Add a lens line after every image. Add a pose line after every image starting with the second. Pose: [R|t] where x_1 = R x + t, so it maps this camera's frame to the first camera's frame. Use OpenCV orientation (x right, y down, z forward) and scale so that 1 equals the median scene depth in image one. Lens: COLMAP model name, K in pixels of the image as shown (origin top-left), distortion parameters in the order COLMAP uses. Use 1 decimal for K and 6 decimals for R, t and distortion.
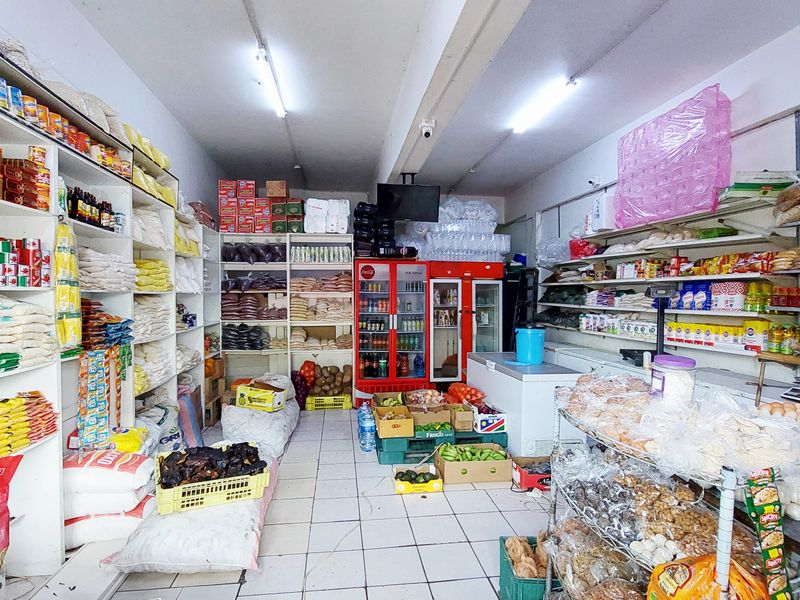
lens RADIAL K [[424.6, 0, 393.7], [0, 424.6, 299.2], [0, 0, 1]] dist [-0.005084, -0.004193]
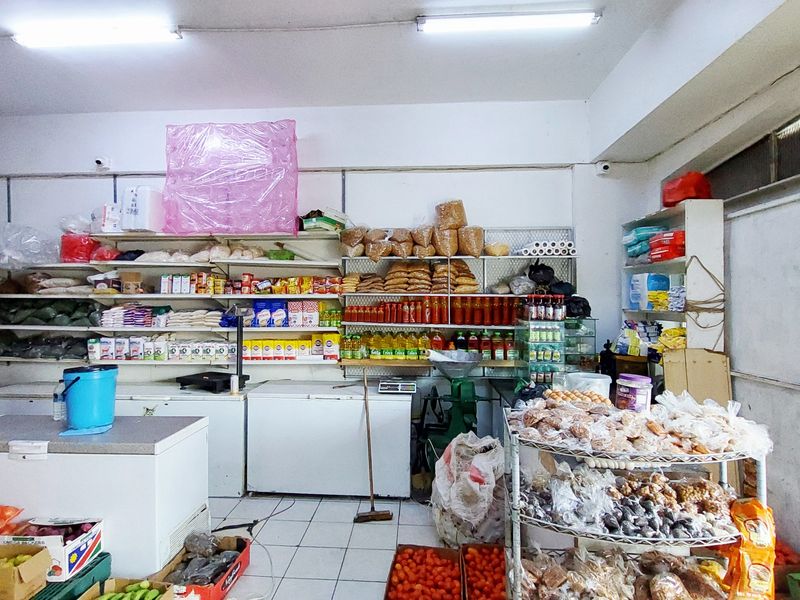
lens RADIAL K [[424.6, 0, 394.7], [0, 424.6, 300.7], [0, 0, 1]] dist [-0.005084, -0.004193]
pose [[0.187919, 0.001207, 0.982184, -0.221325], [0.012366, 0.999917, -0.003595, -0.027815], [-0.982107, 0.012821, 0.187888, 0.446355]]
